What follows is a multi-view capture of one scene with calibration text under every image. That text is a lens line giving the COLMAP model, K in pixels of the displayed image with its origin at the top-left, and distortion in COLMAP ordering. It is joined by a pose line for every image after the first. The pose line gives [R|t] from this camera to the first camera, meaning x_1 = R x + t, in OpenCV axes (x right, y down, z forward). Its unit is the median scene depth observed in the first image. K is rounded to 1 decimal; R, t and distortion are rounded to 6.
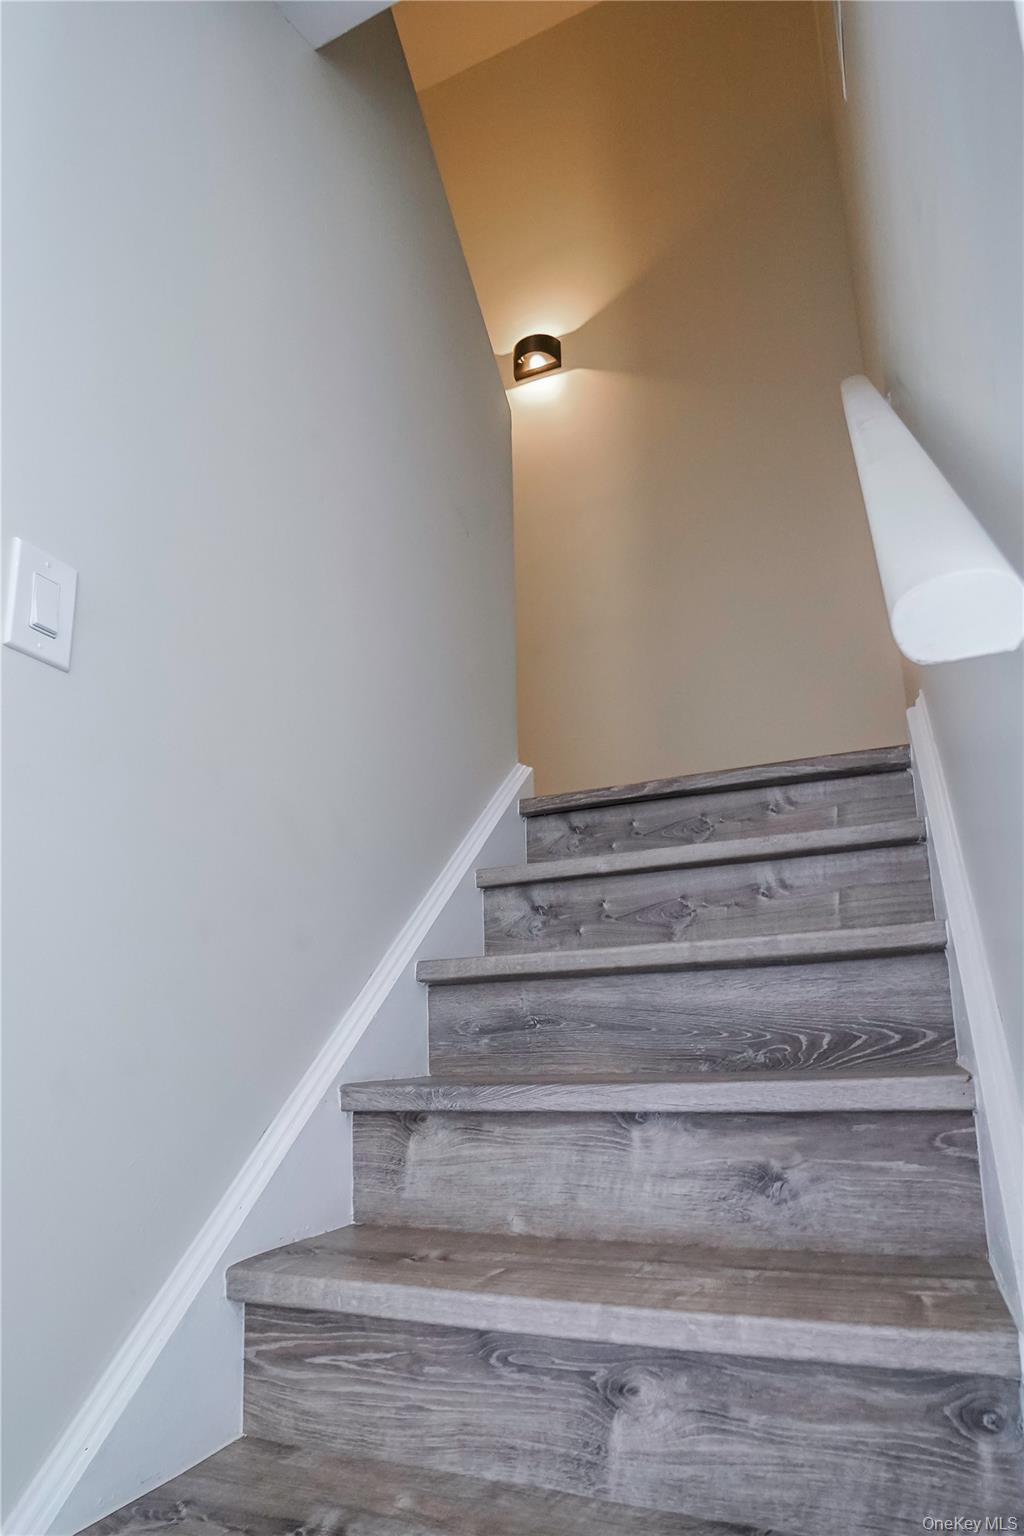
lens RADIAL K [[1039.4, 0, 512.0], [0, 1039.4, 768.0], [0, 0, 1]] dist [-0.084177, 0.034249]
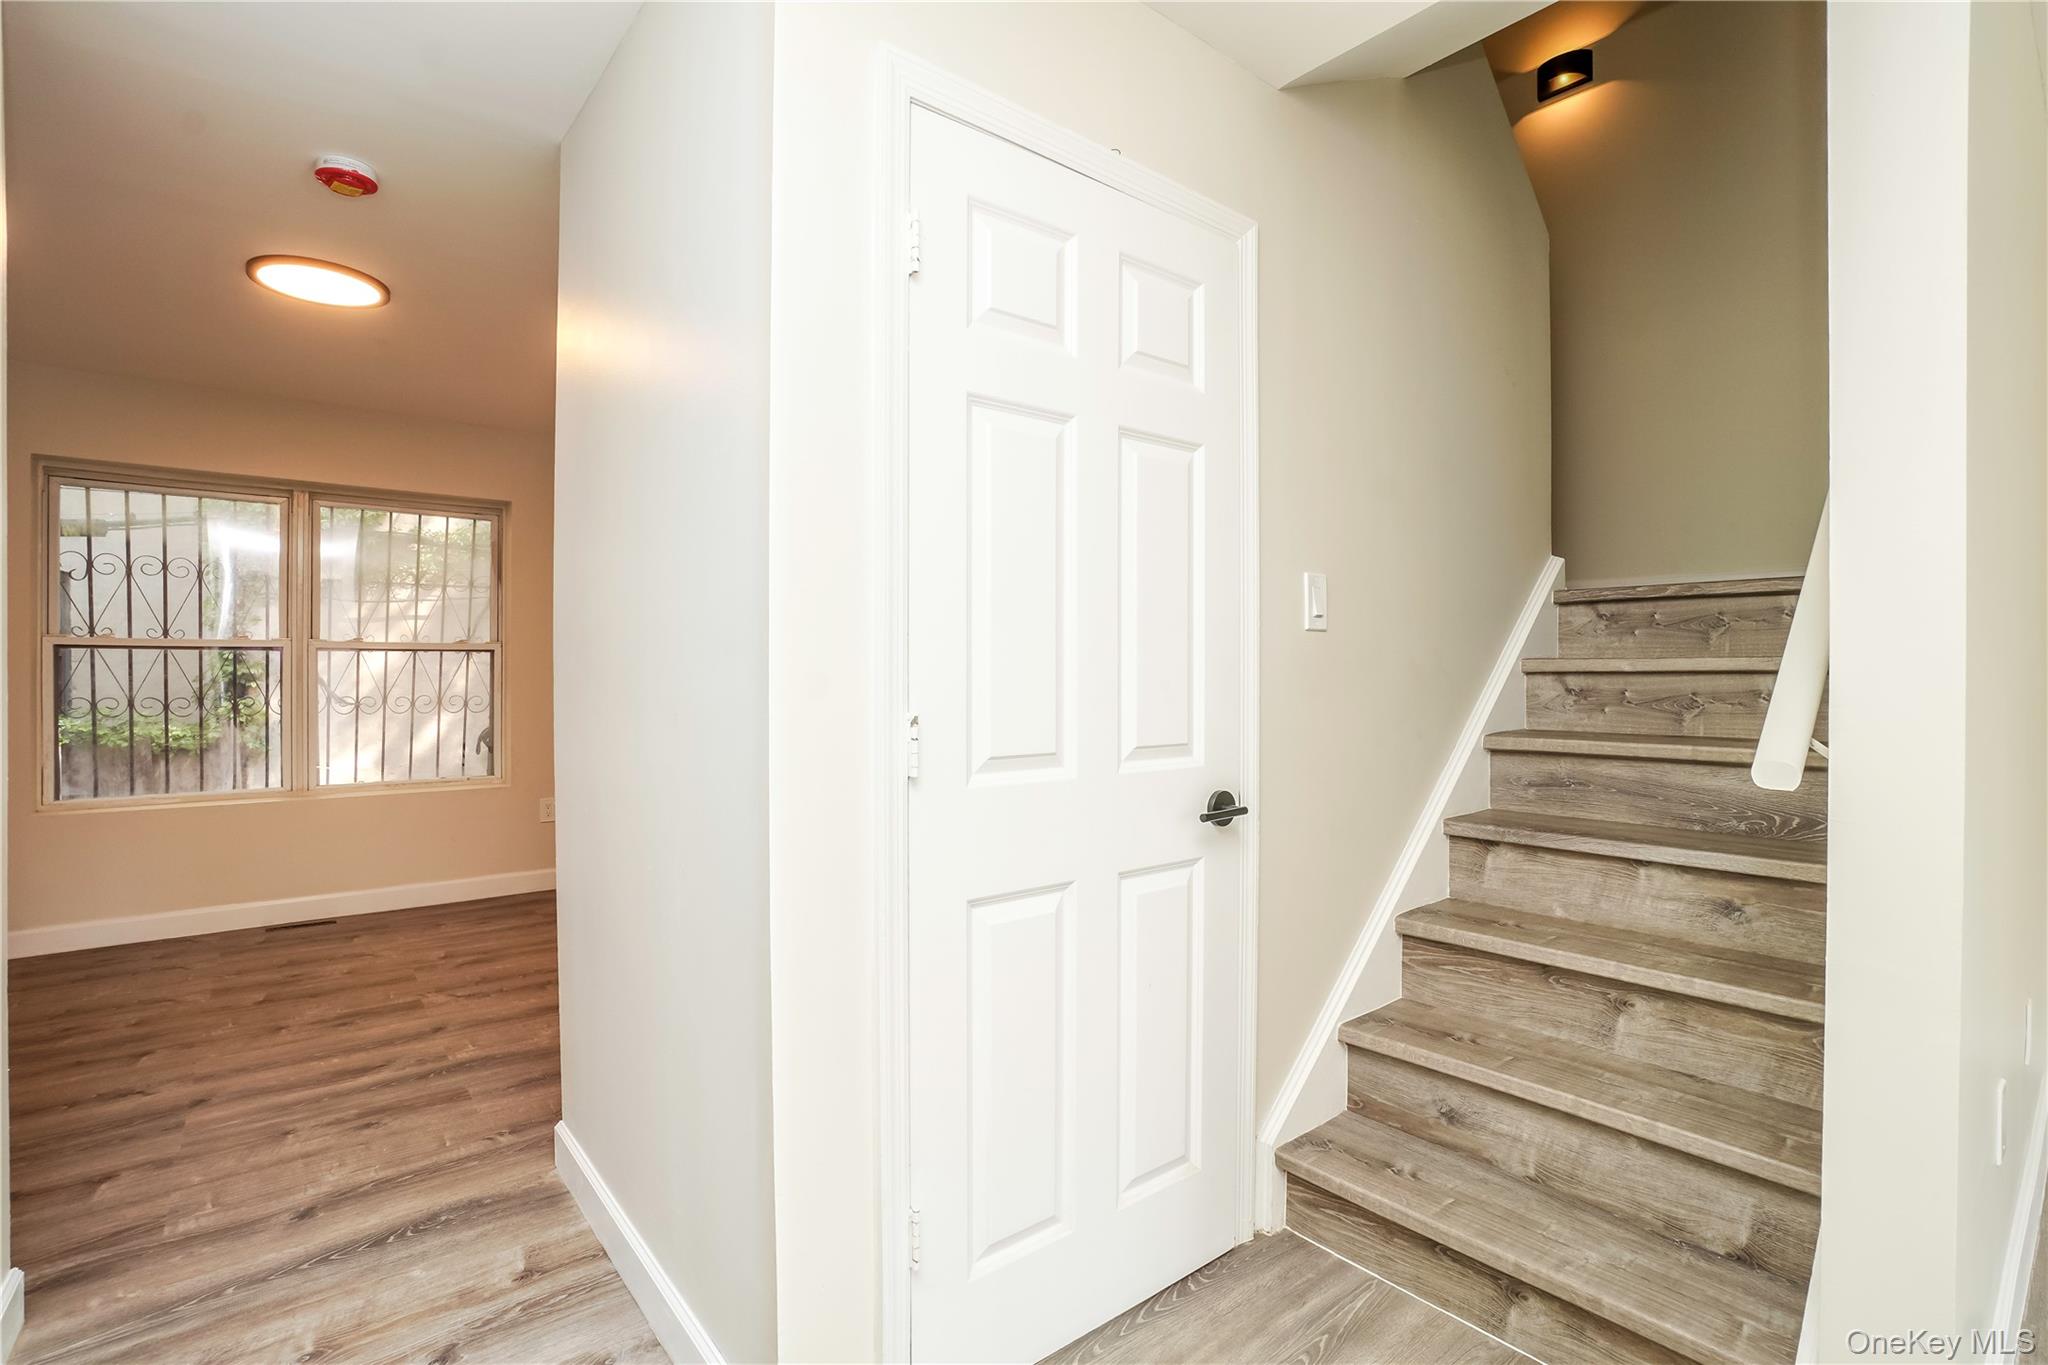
lens RADIAL K [[934.5, 0, 1017.2], [0, 934.5, 677.5], [0, 0, 1]] dist [-0.068240, 0.024787]
pose [[0.880585, 0.026937, -0.473122, -0.087849], [0.081223, 0.975030, 0.206687, -0.350357], [0.466875, -0.220433, 0.856409, -0.693671]]
